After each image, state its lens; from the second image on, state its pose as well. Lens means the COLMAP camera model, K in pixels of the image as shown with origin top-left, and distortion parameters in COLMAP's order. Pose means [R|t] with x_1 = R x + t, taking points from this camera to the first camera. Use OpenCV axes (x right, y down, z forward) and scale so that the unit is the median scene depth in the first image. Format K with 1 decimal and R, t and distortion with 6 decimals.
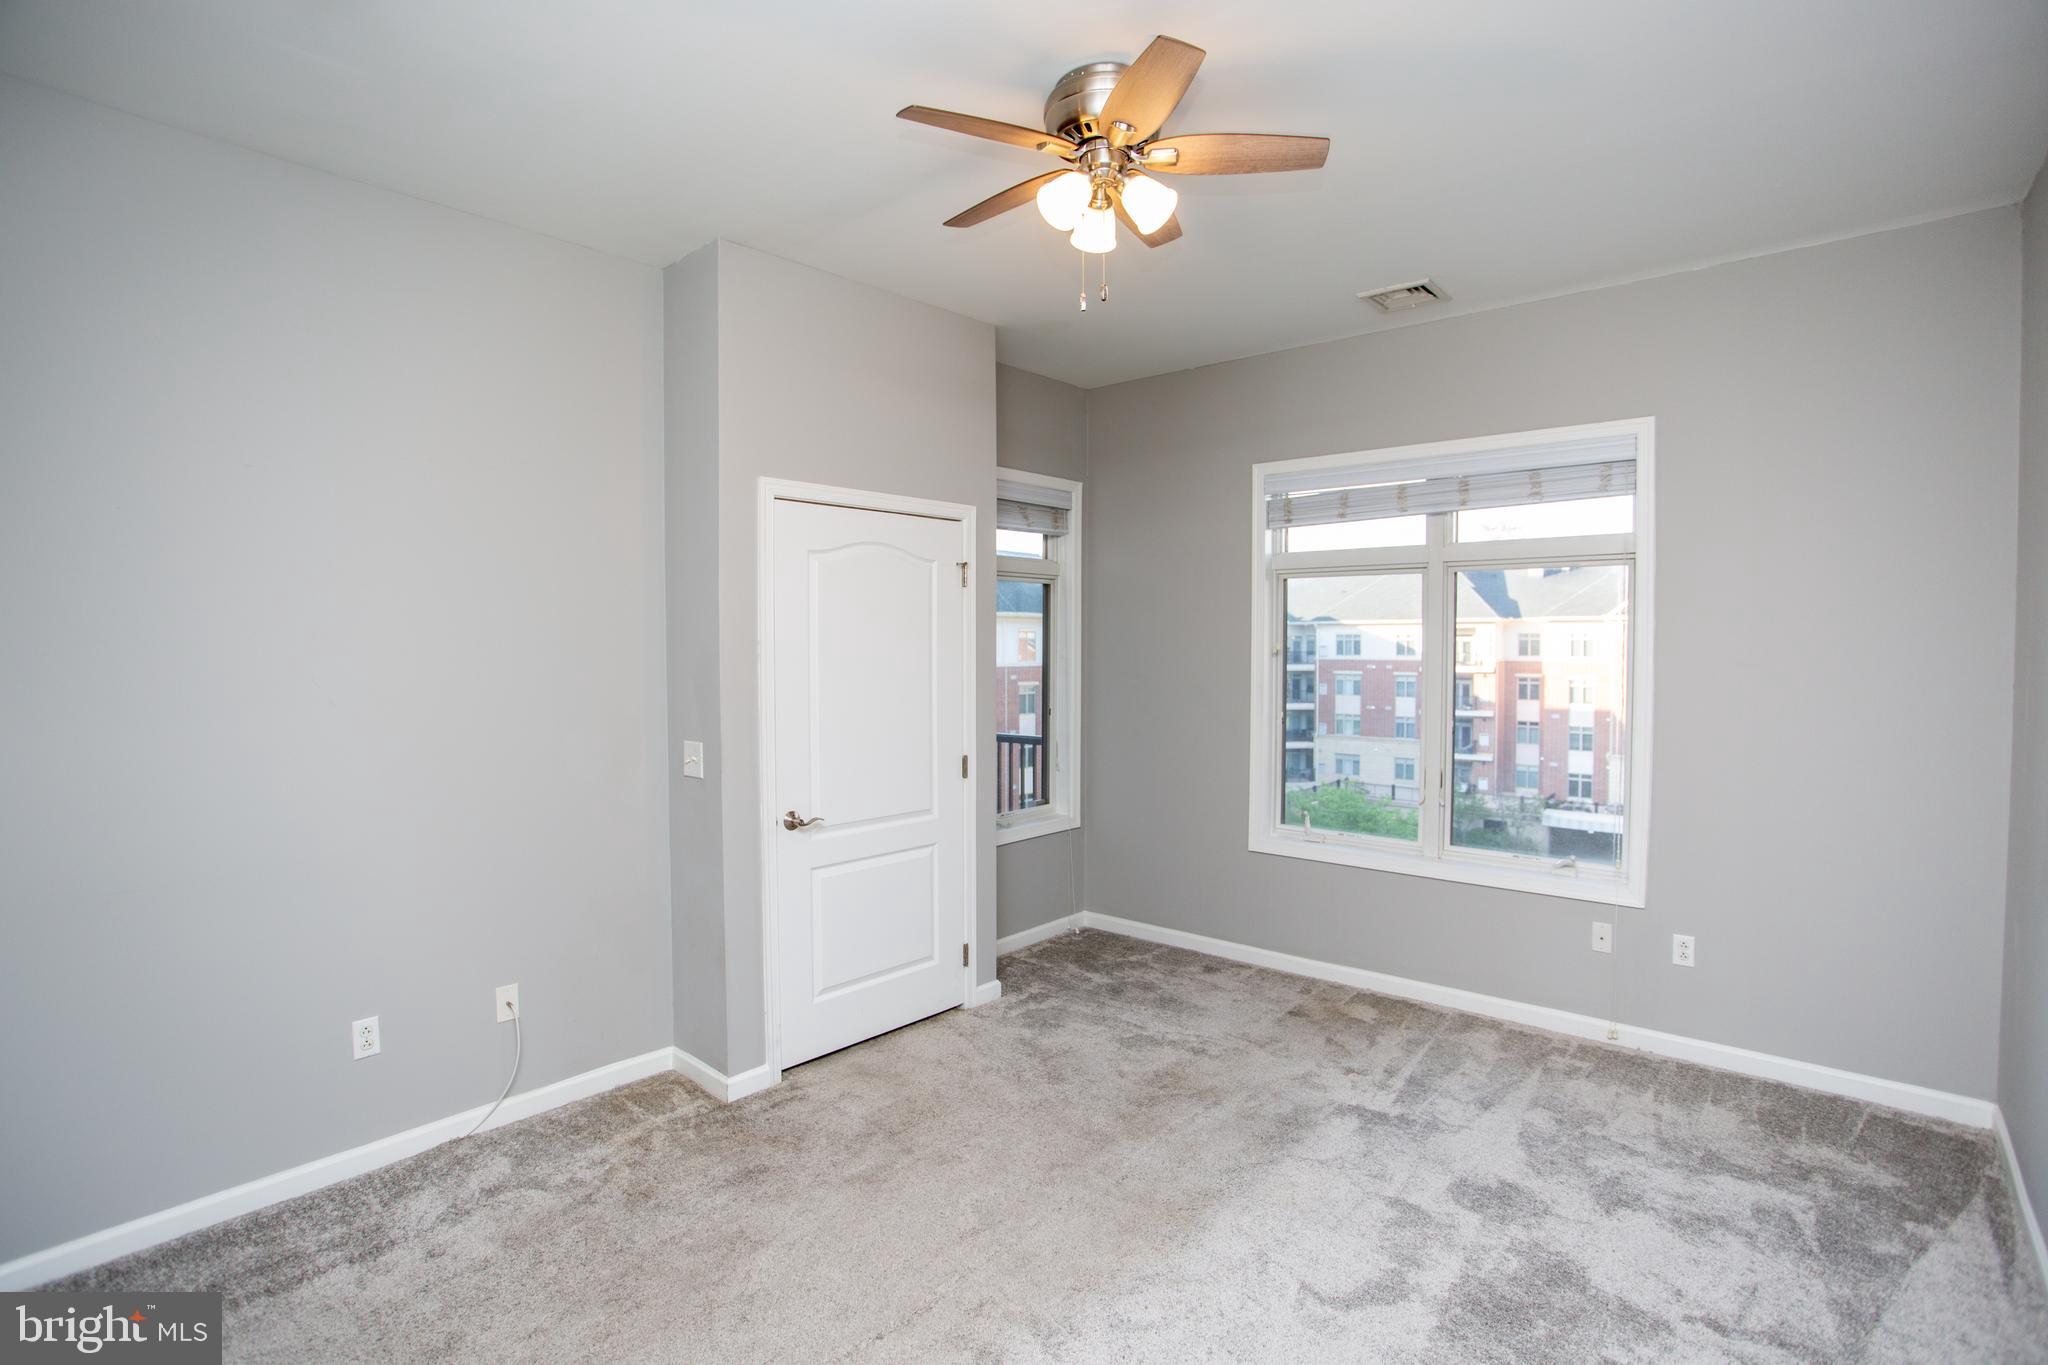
lens RADIAL K [[983.1, 0, 1019.2], [0, 983.1, 676.8], [0, 0, 1]] dist [-0.072812, 0.025738]
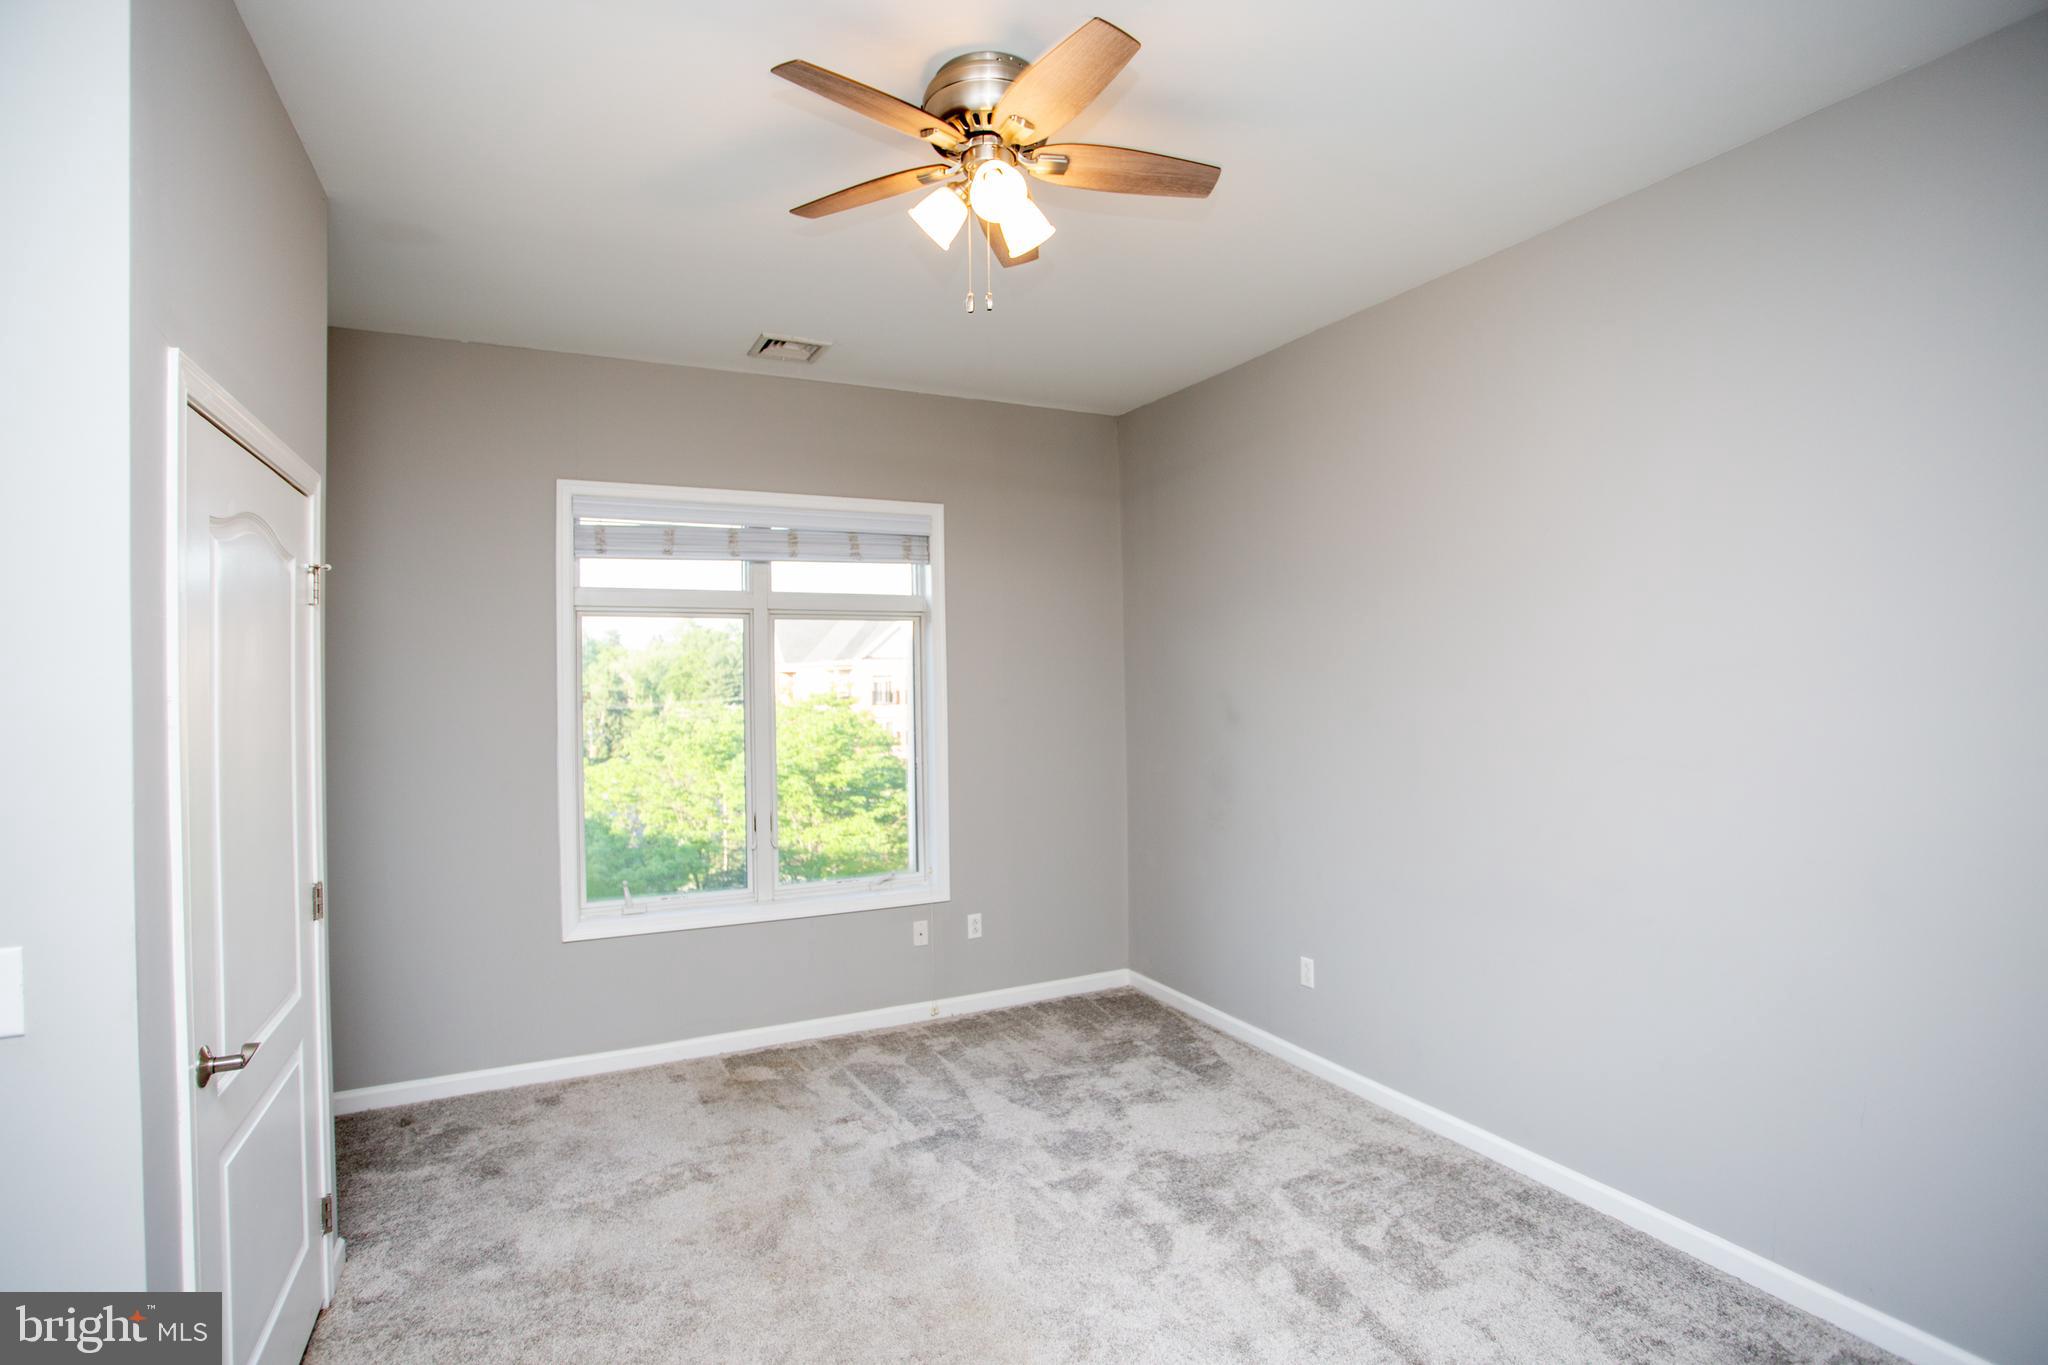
lens RADIAL K [[983.1, 0, 1019.2], [0, 983.1, 676.8], [0, 0, 1]] dist [-0.072812, 0.025738]
pose [[0.383590, 0.001069, 0.923503, -0.410329], [0.044553, 0.998814, -0.019661, -0.014552], [-0.922428, 0.048686, 0.383087, 0.355635]]
